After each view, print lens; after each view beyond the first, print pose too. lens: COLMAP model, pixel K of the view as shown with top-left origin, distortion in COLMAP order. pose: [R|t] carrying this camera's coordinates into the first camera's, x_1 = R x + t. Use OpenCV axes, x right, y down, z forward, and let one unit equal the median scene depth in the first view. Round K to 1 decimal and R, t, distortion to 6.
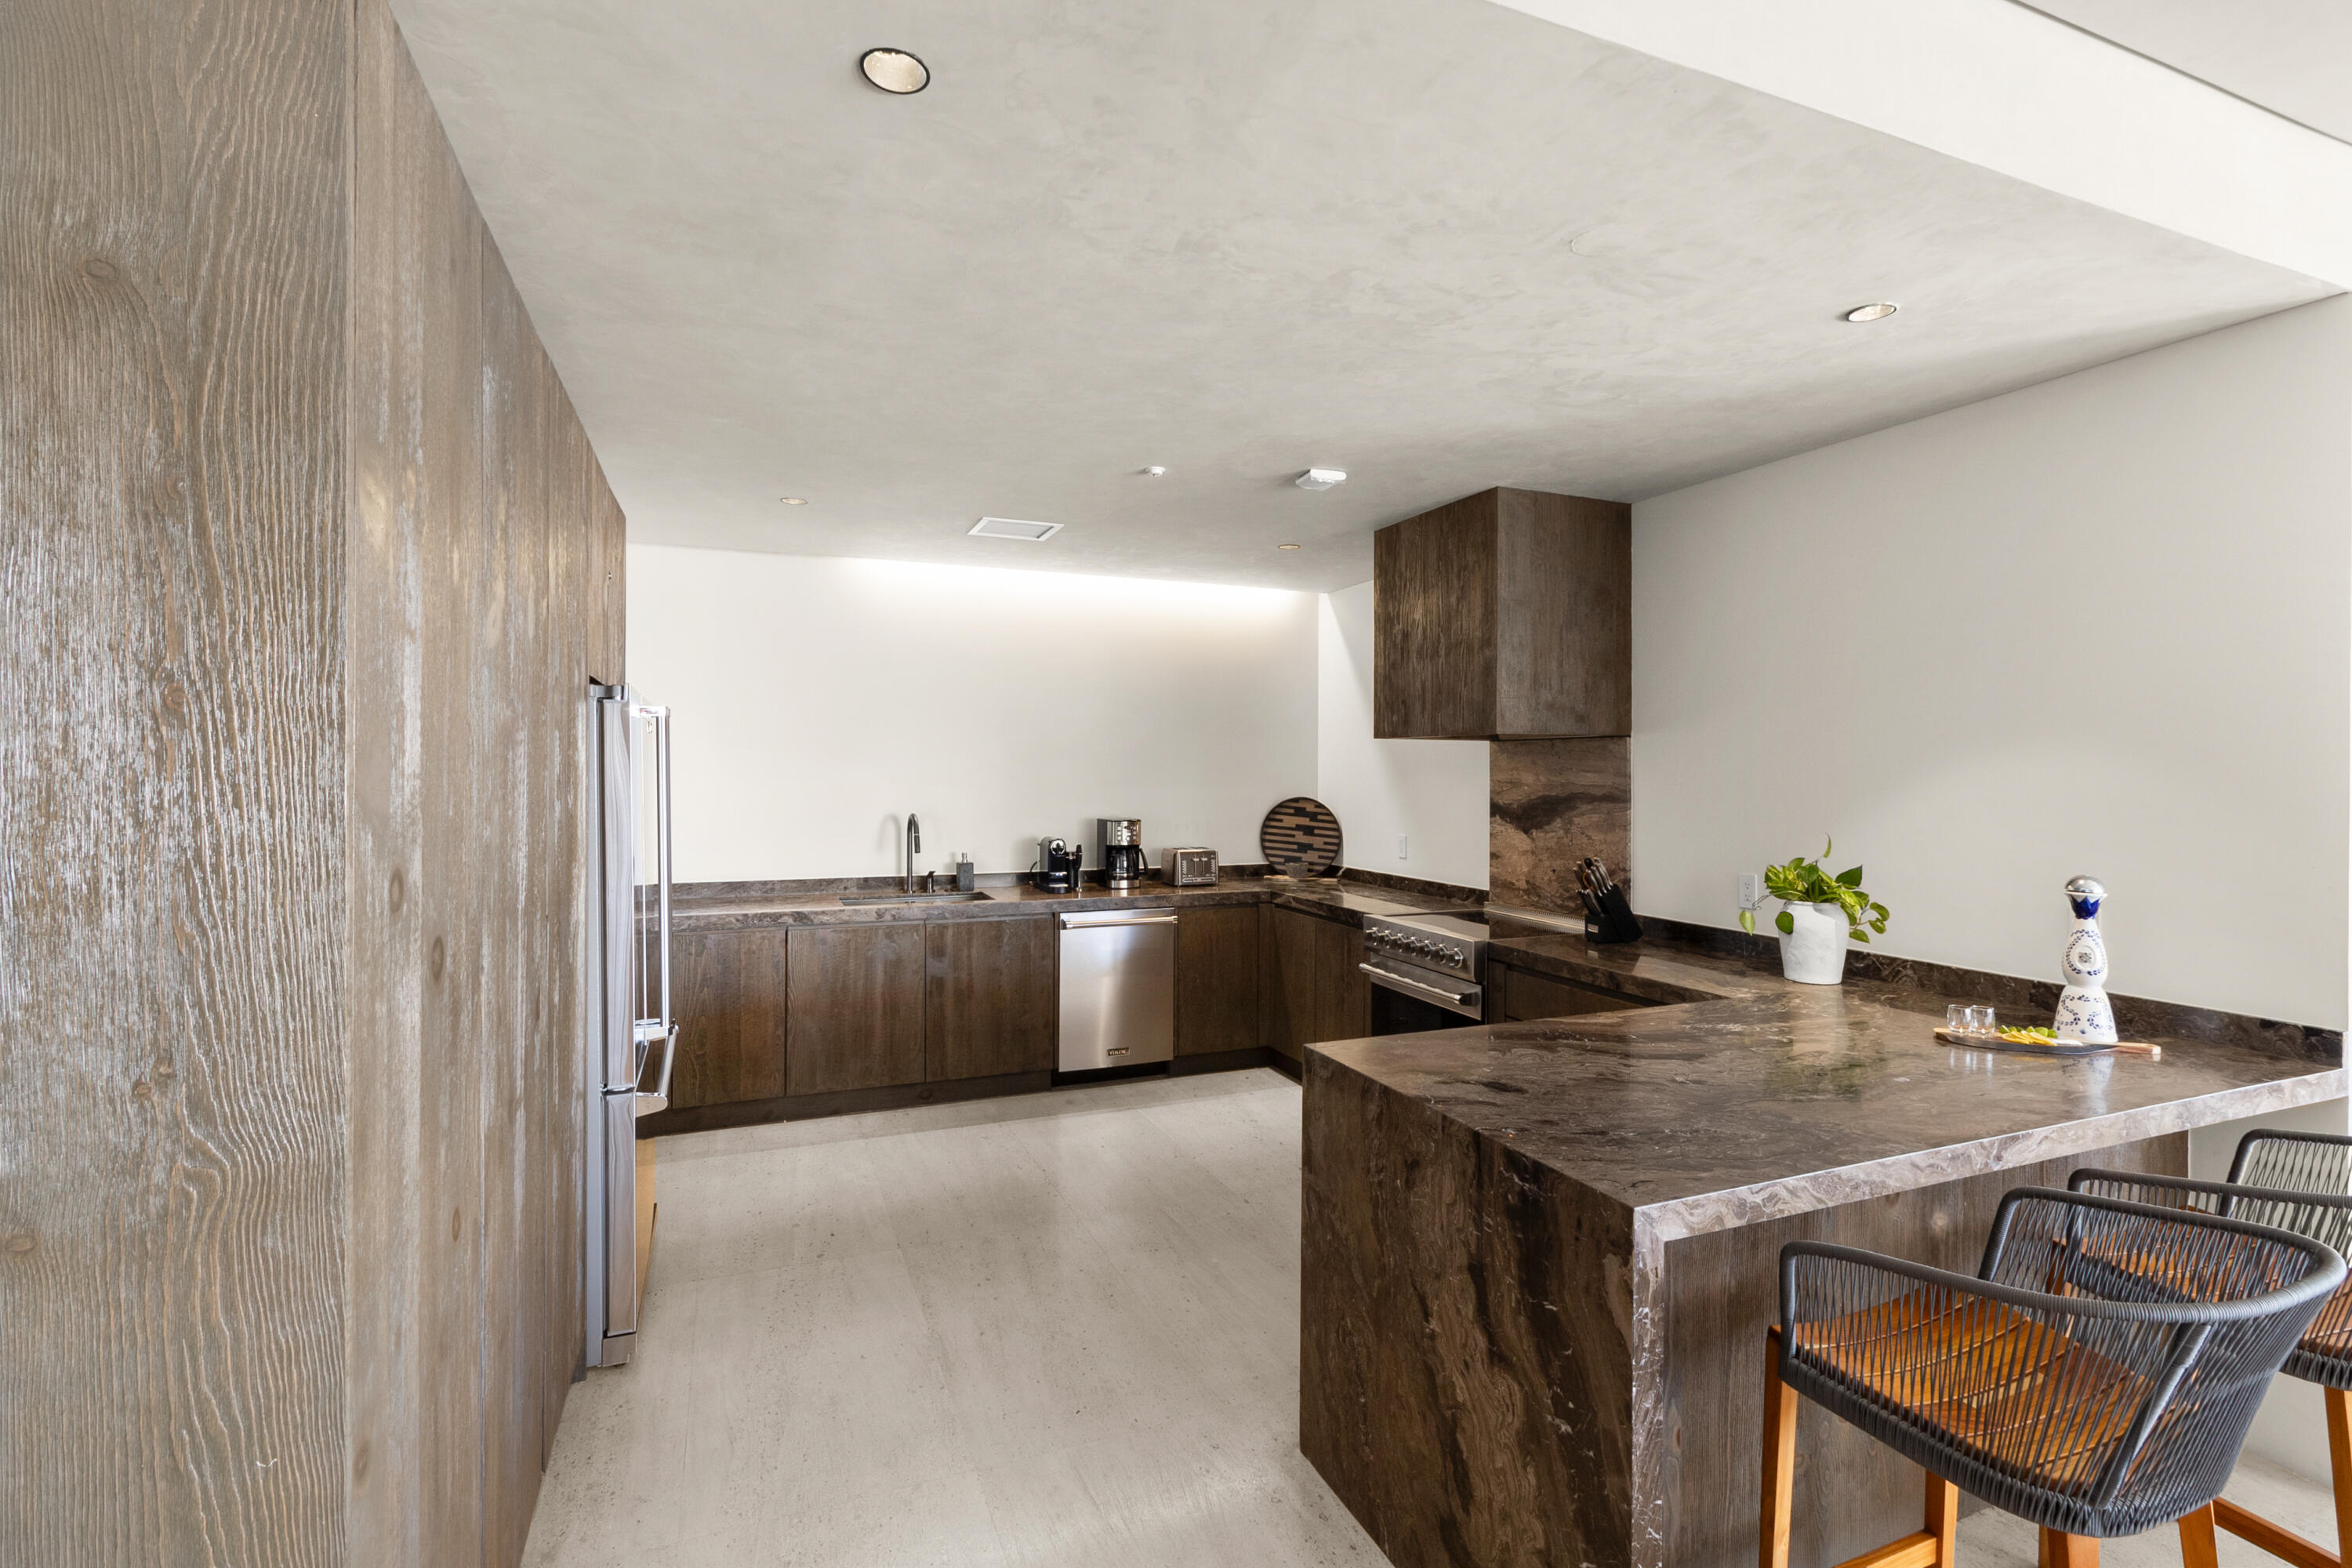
lens RADIAL K [[1082.3, 0, 1189.6], [0, 1082.3, 772.2], [0, 0, 1]] dist [0.001856, 0.000619]
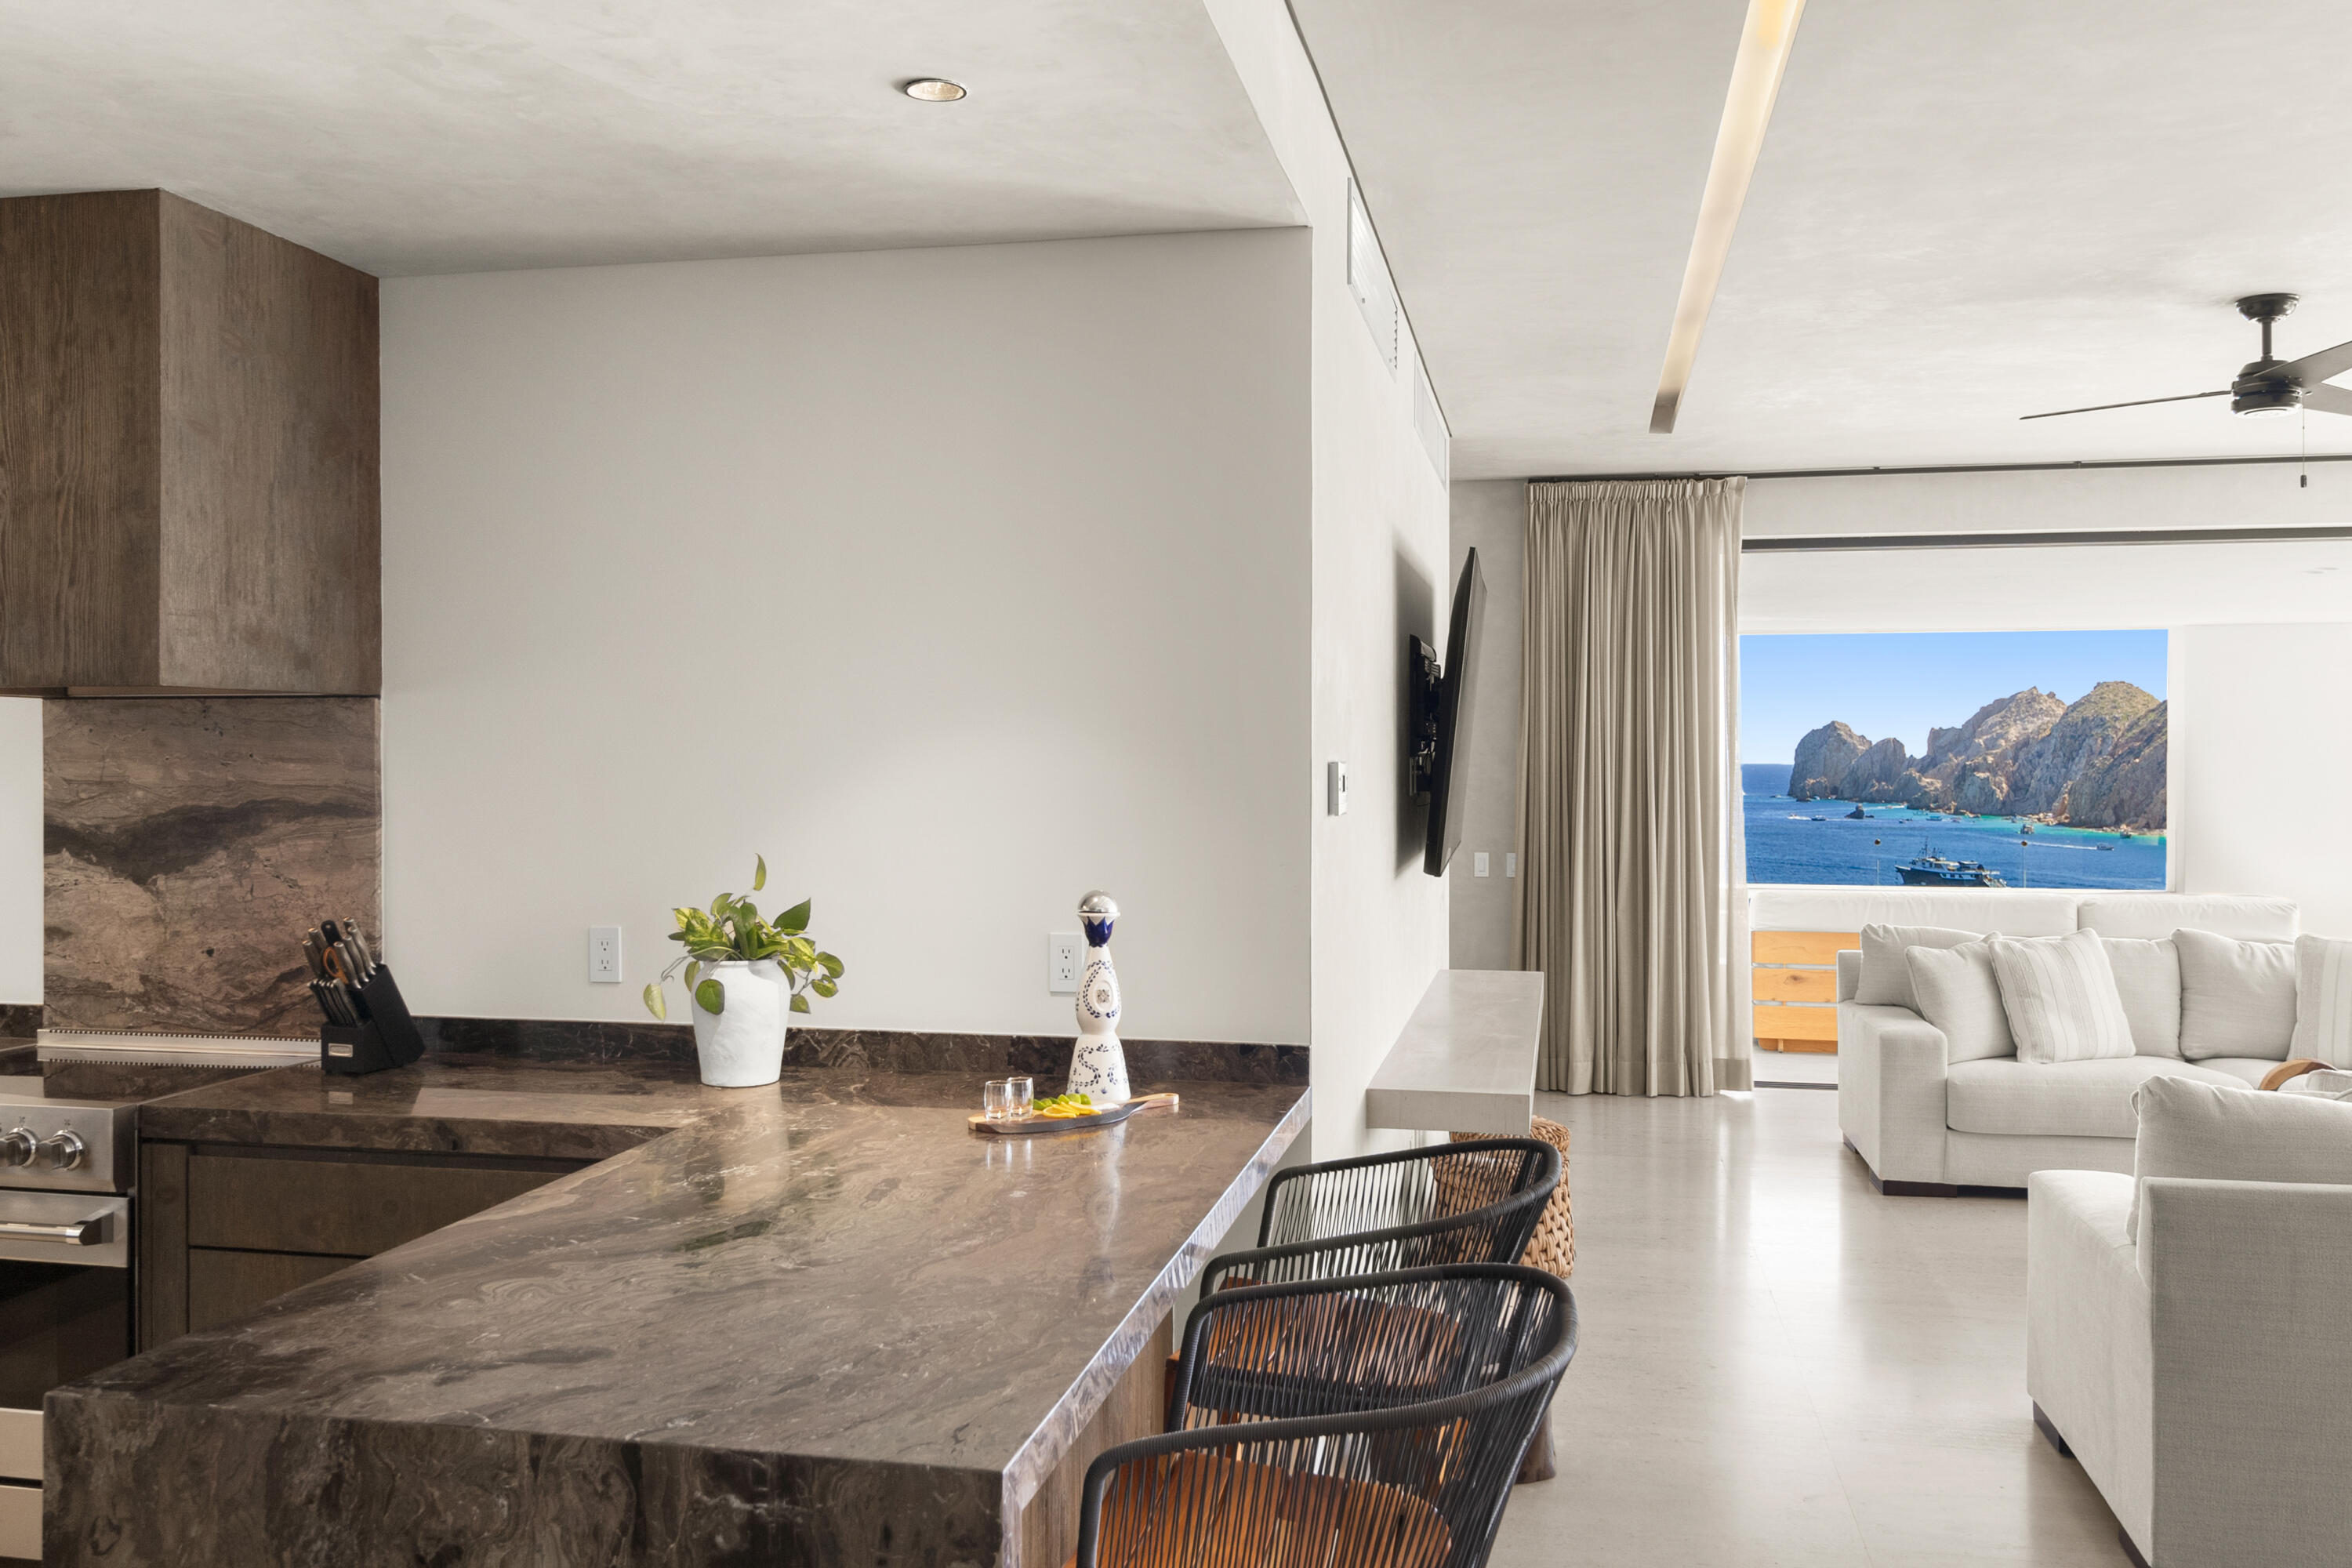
lens RADIAL K [[1855.8, 0, 1191.3], [0, 1855.8, 763.9], [0, 0, 1]] dist [0.007634, -0.006082]
pose [[0.560949, -0.005413, 0.827832, -0.159037], [0.003678, 0.999985, 0.004046, -0.001023], [-0.827842, 0.000775, 0.560961, 0.127425]]
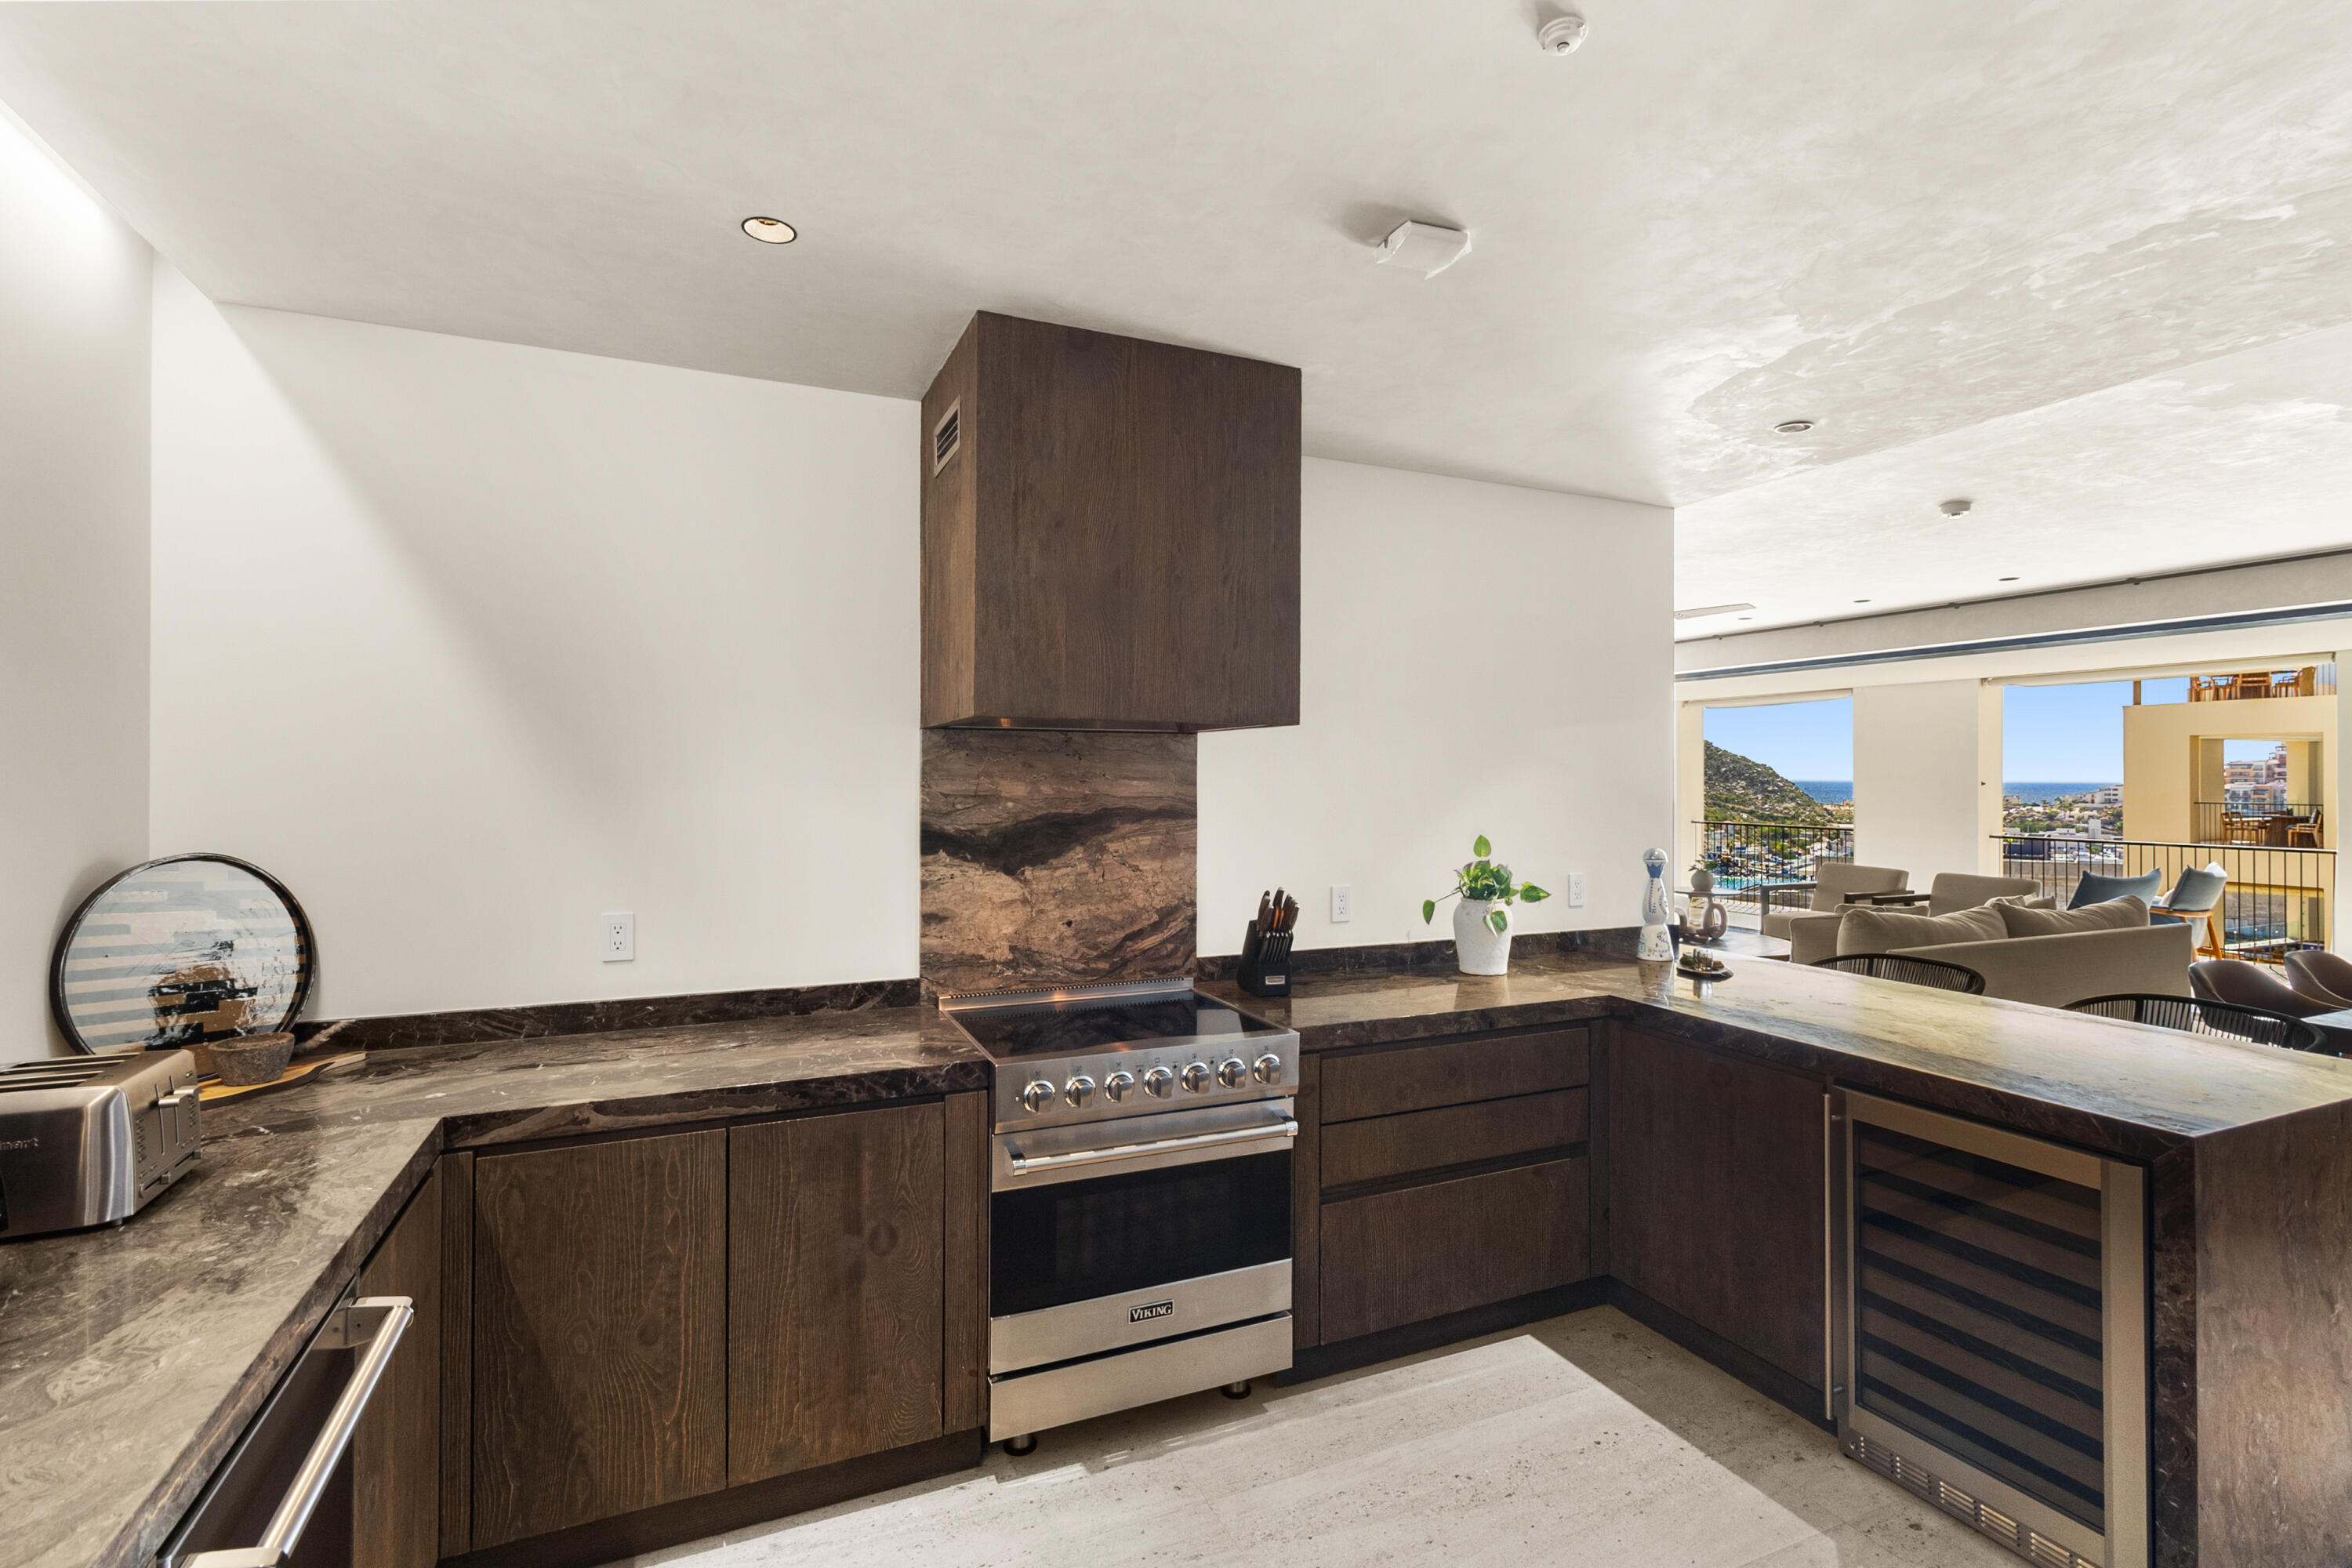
lens RADIAL K [[1082.3, 0, 1189.6], [0, 1082.3, 772.2], [0, 0, 1]] dist [0.001856, 0.000619]
pose [[-0.025700, 0.001294, 0.999669, -0.408364], [0.000303, 0.999999, -0.001286, -0.004431], [-0.999670, 0.000270, -0.025700, 1.091652]]
